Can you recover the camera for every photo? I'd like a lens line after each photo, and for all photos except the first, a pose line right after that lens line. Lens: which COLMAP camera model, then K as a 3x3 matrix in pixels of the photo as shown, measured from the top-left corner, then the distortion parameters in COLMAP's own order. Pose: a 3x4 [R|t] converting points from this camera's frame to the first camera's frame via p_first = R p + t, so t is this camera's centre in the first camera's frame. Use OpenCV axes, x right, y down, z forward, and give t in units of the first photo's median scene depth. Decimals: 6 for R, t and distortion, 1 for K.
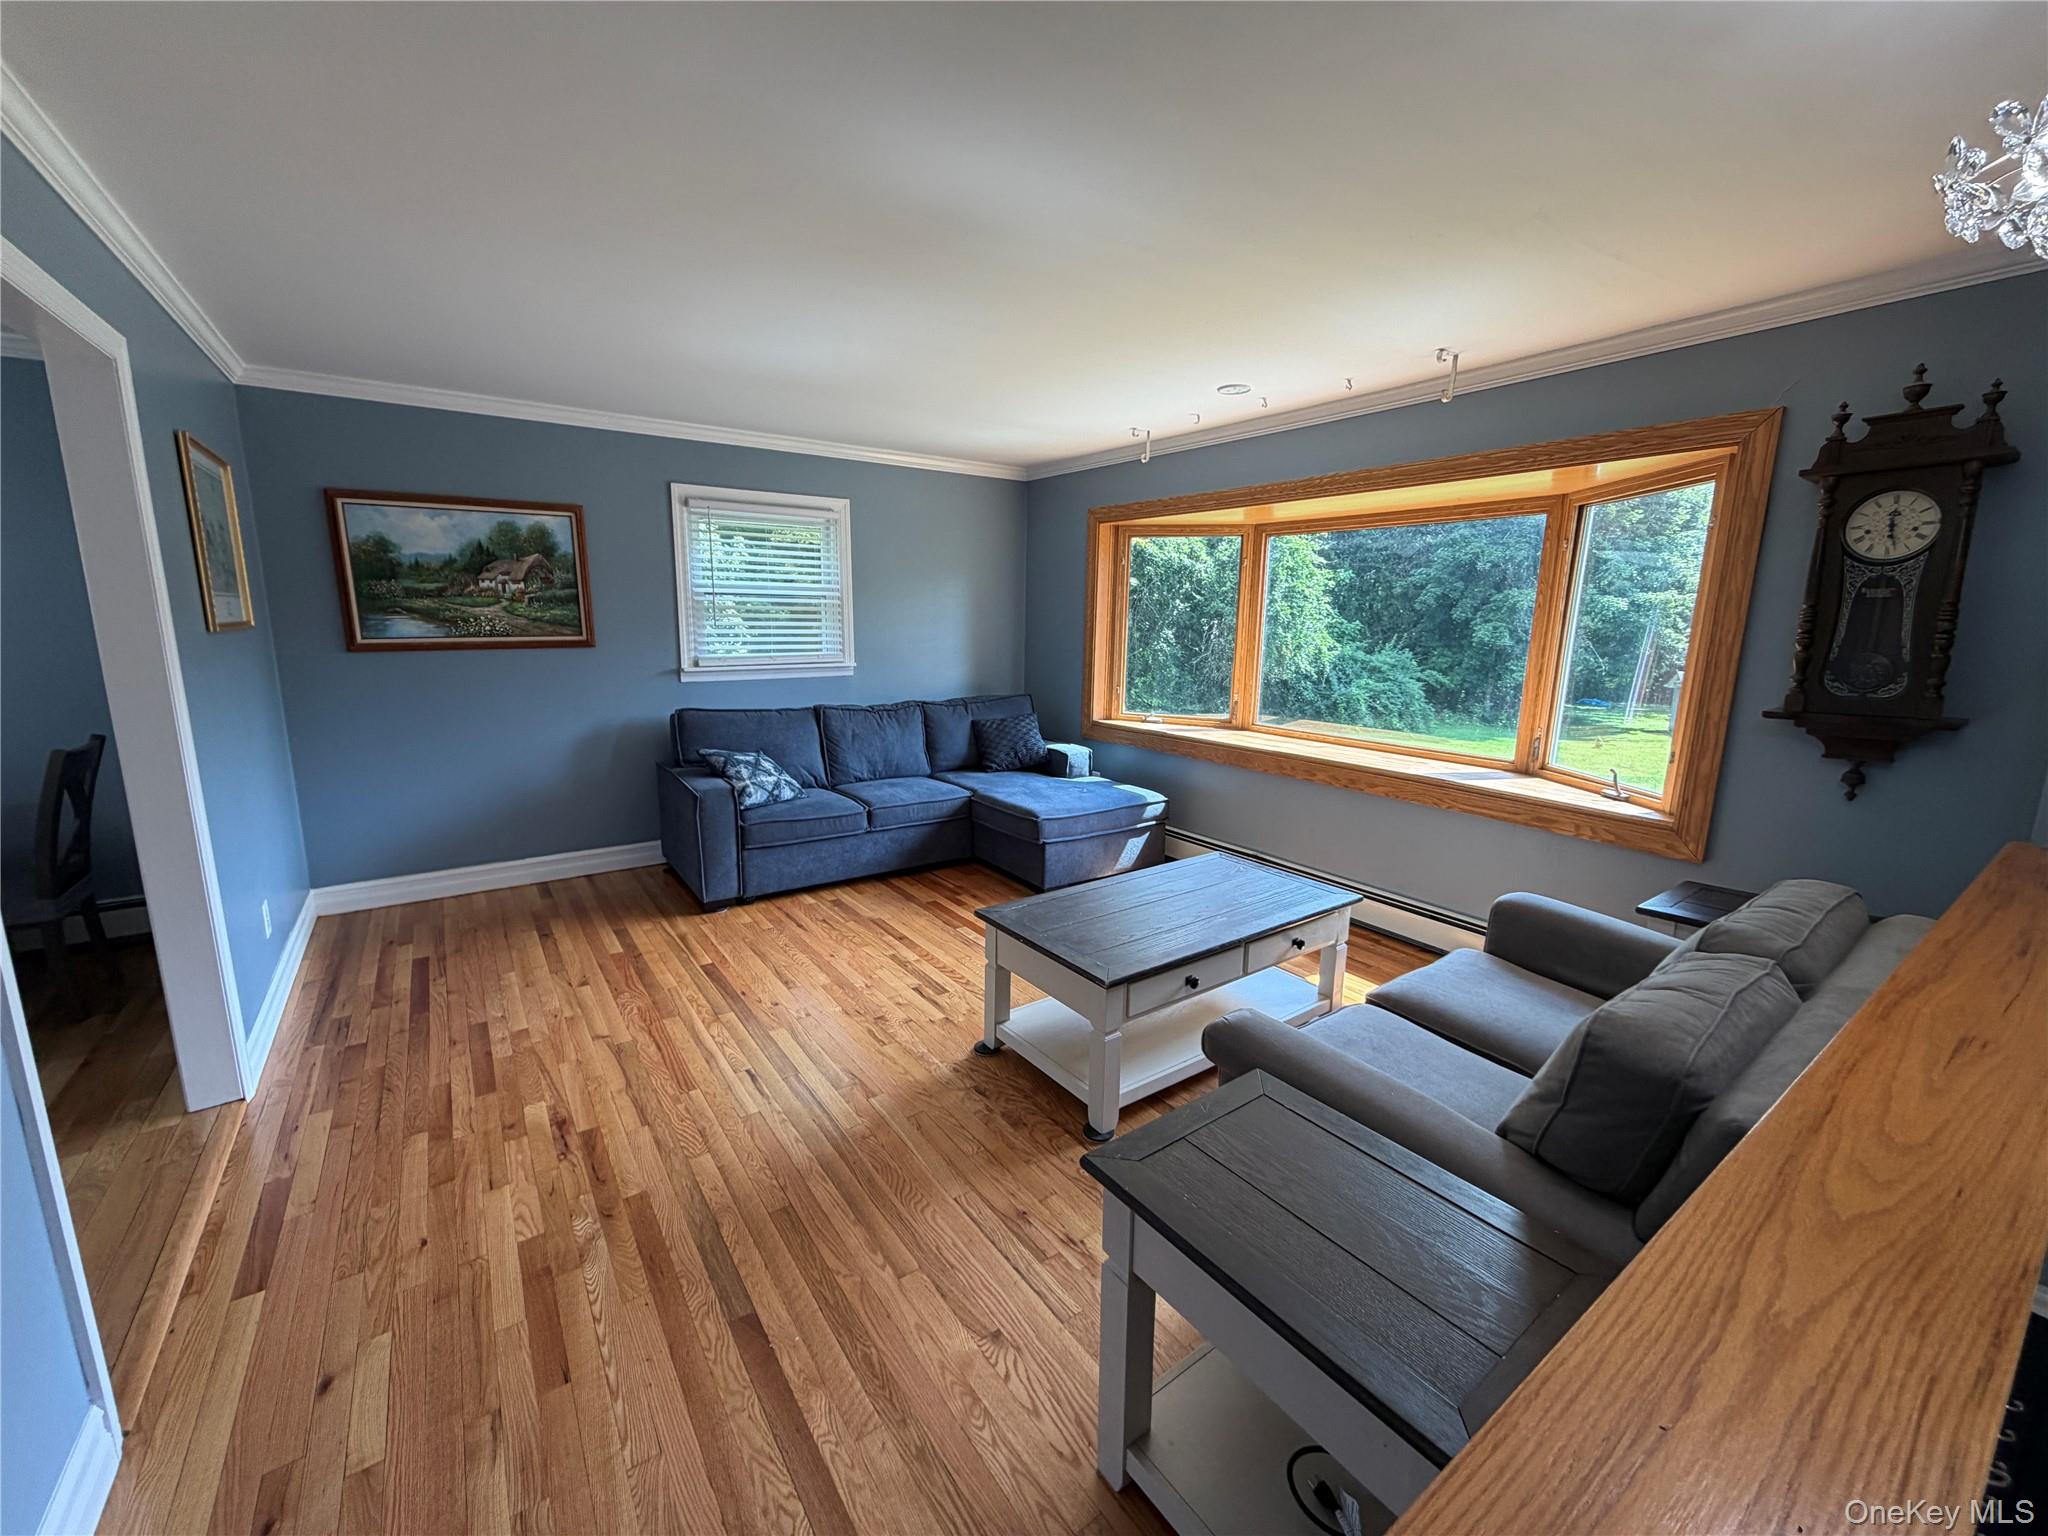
lens RADIAL K [[817.3, 0, 1021.4], [0, 817.3, 767.3], [0, 0, 1]] dist [-0.001429, -0.000253]
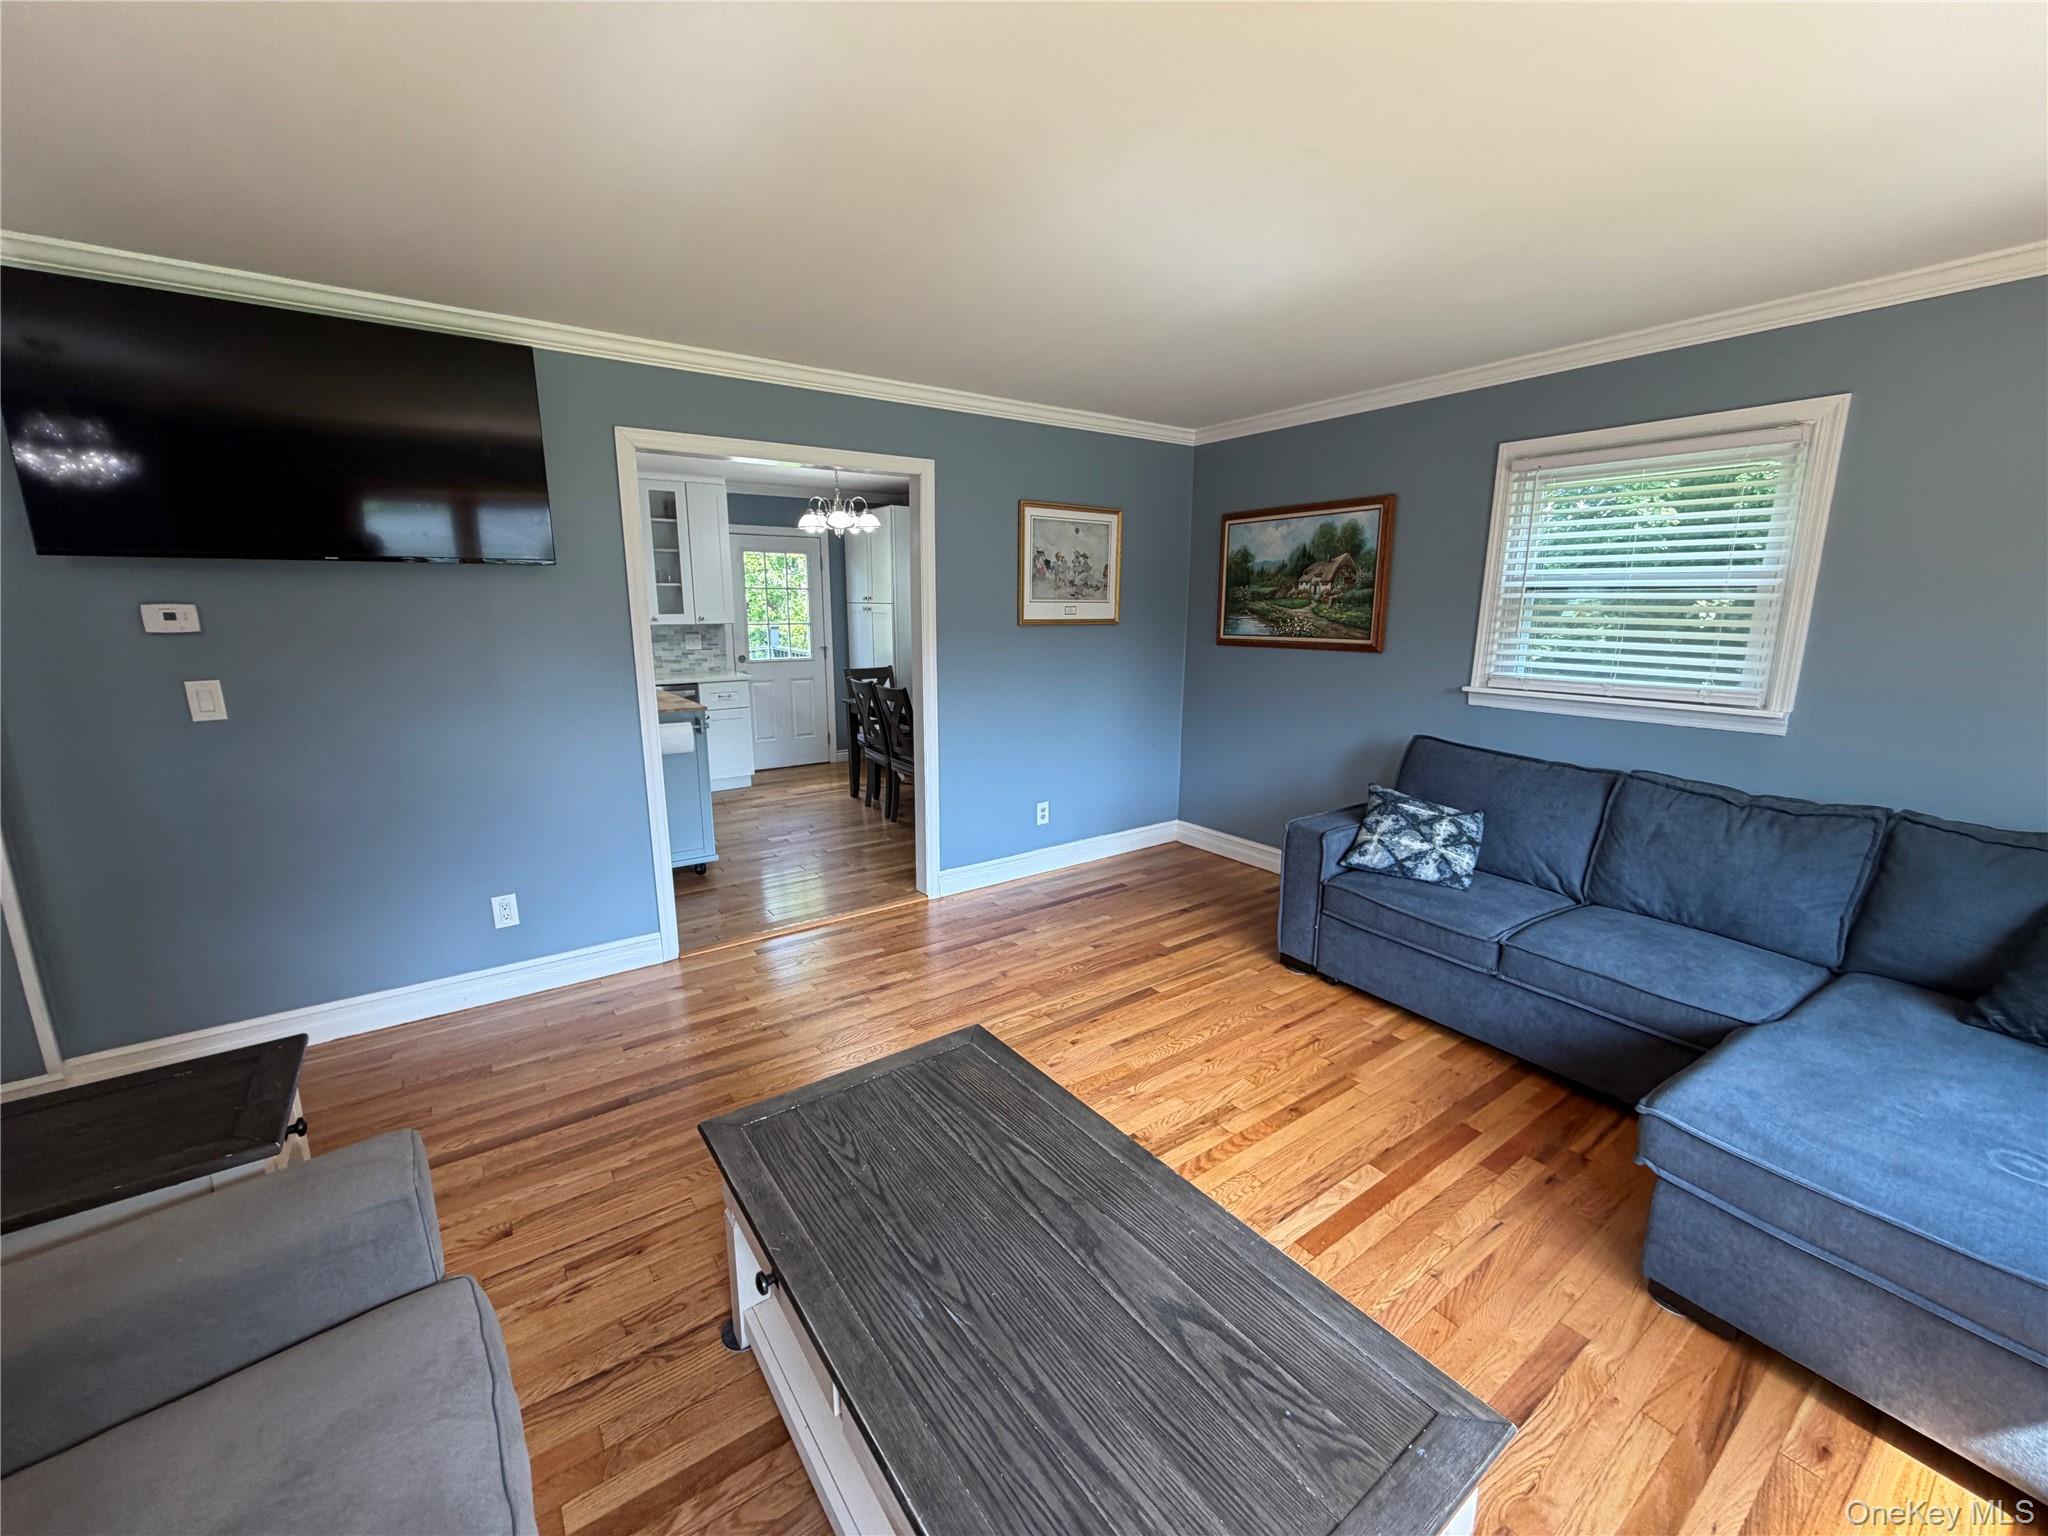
lens RADIAL K [[817.3, 0, 1014.6], [0, 817.3, 767.4], [0, 0, 1]] dist [-0.001429, -0.000253]
pose [[-0.004746, 0.187665, -0.982222, 0.427058], [-0.189913, 0.964187, 0.185137, -0.129144], [0.981790, 0.187415, 0.031064, 0.671730]]
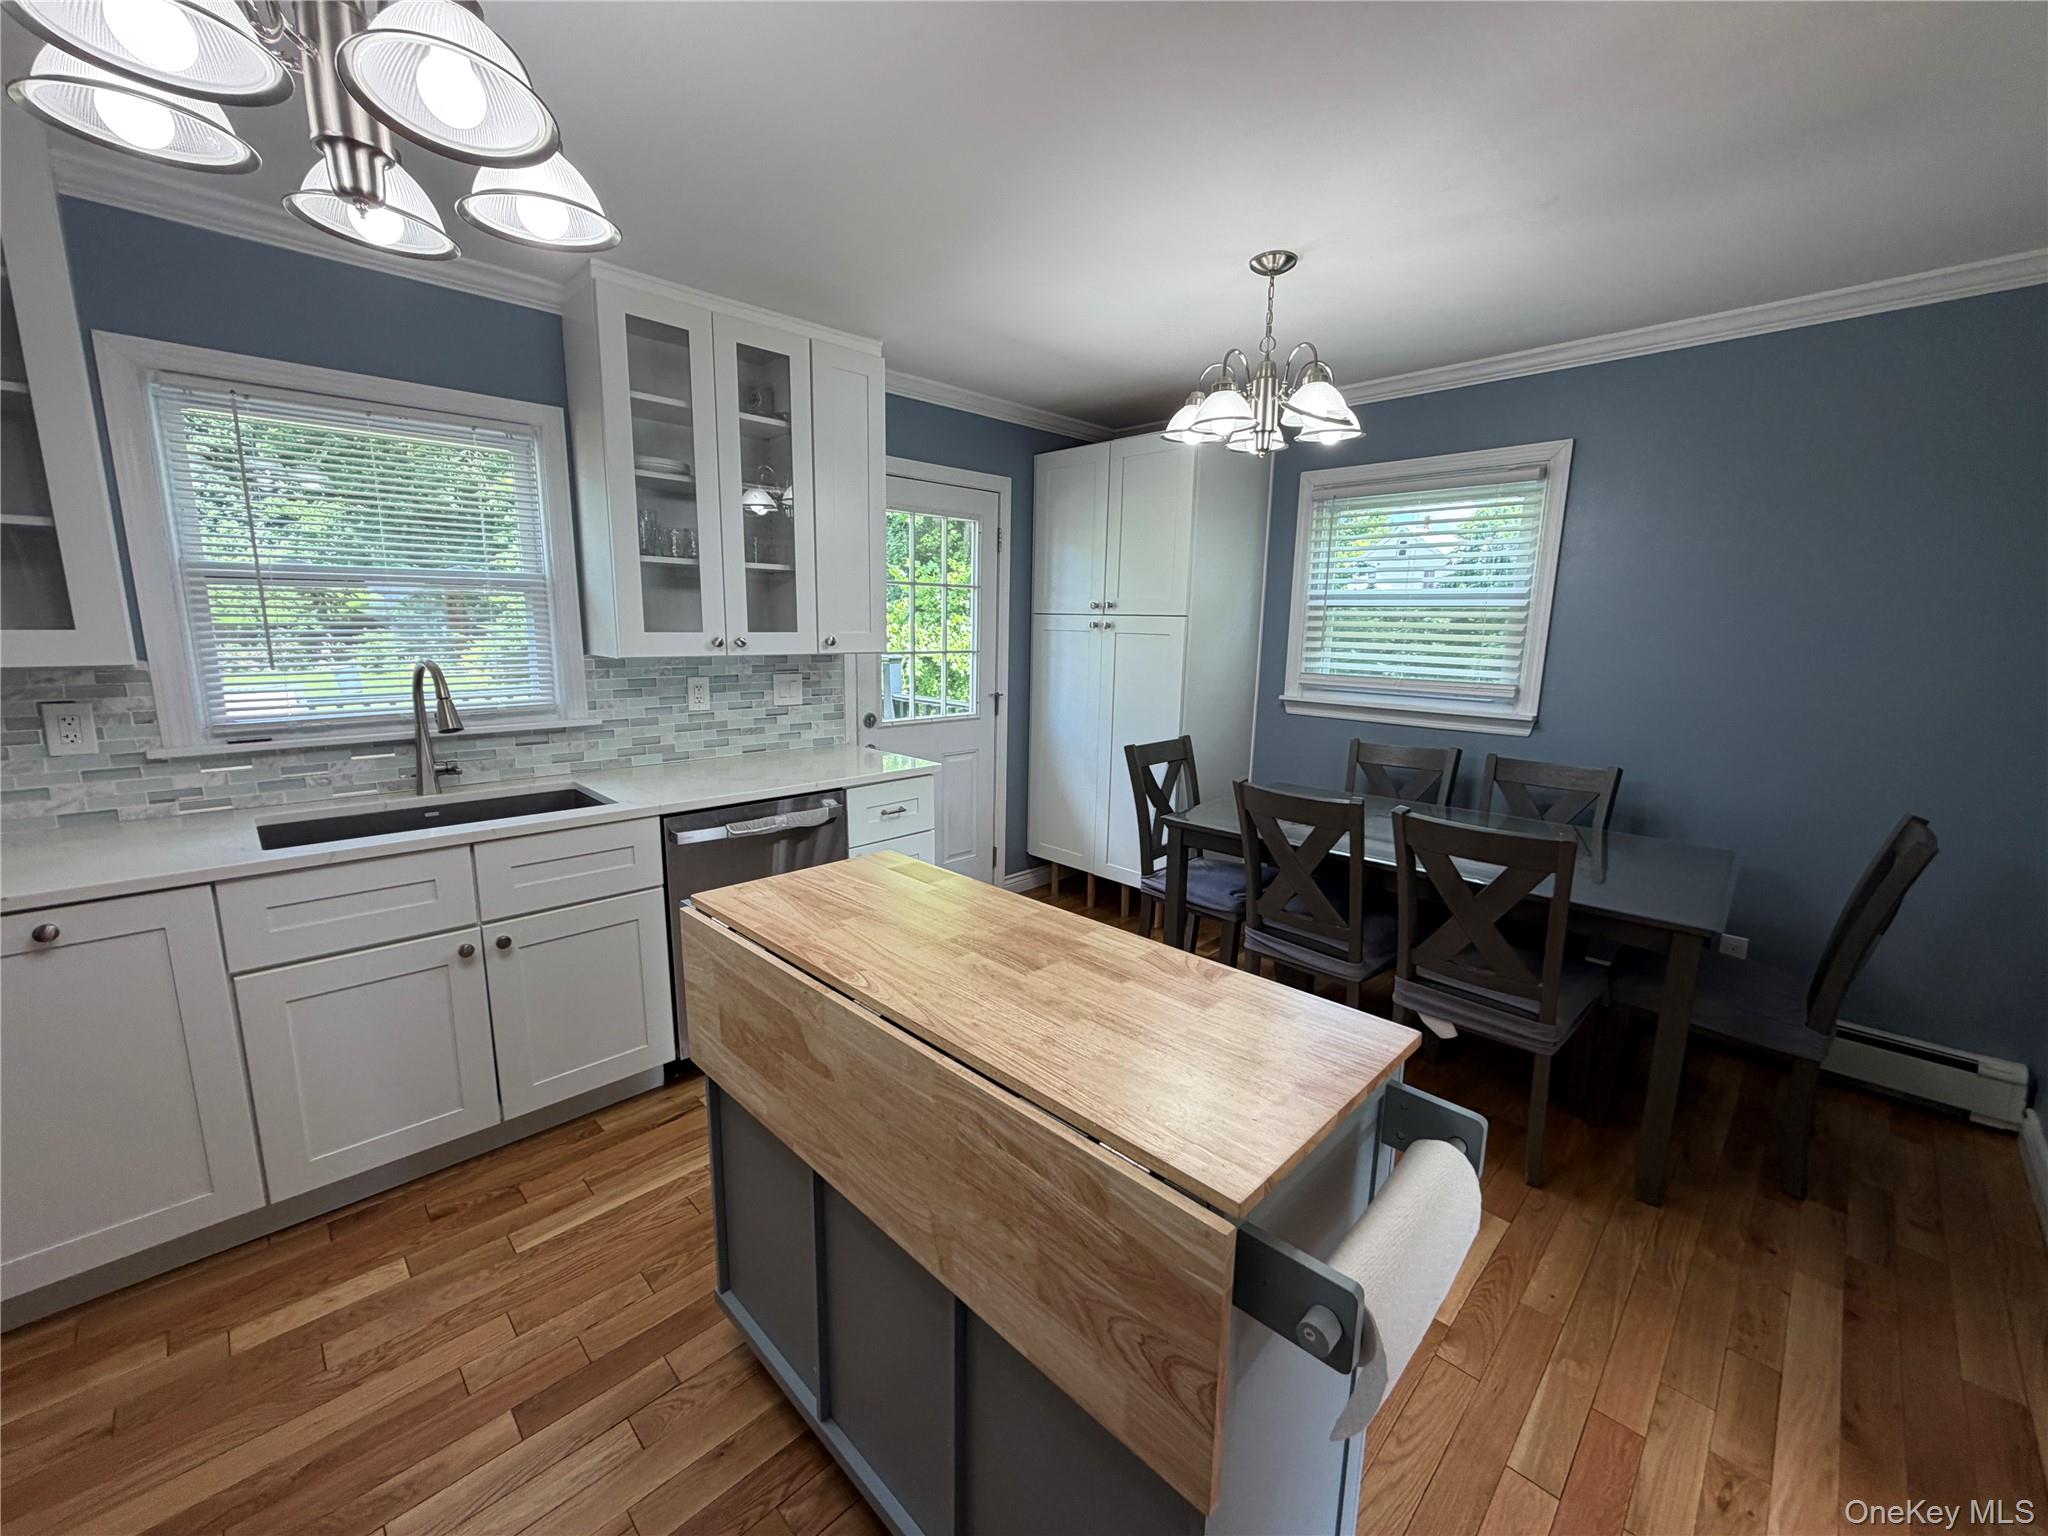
lens RADIAL K [[817.3, 0, 1015.9], [0, 817.3, 768.9], [0, 0, 1]] dist [-0.001429, -0.000253]
pose [[0.164008, 0.166924, -0.972233, -0.440115], [-0.202415, 0.970302, 0.132446, -0.016998], [0.965469, 0.175073, 0.192925, 0.089637]]
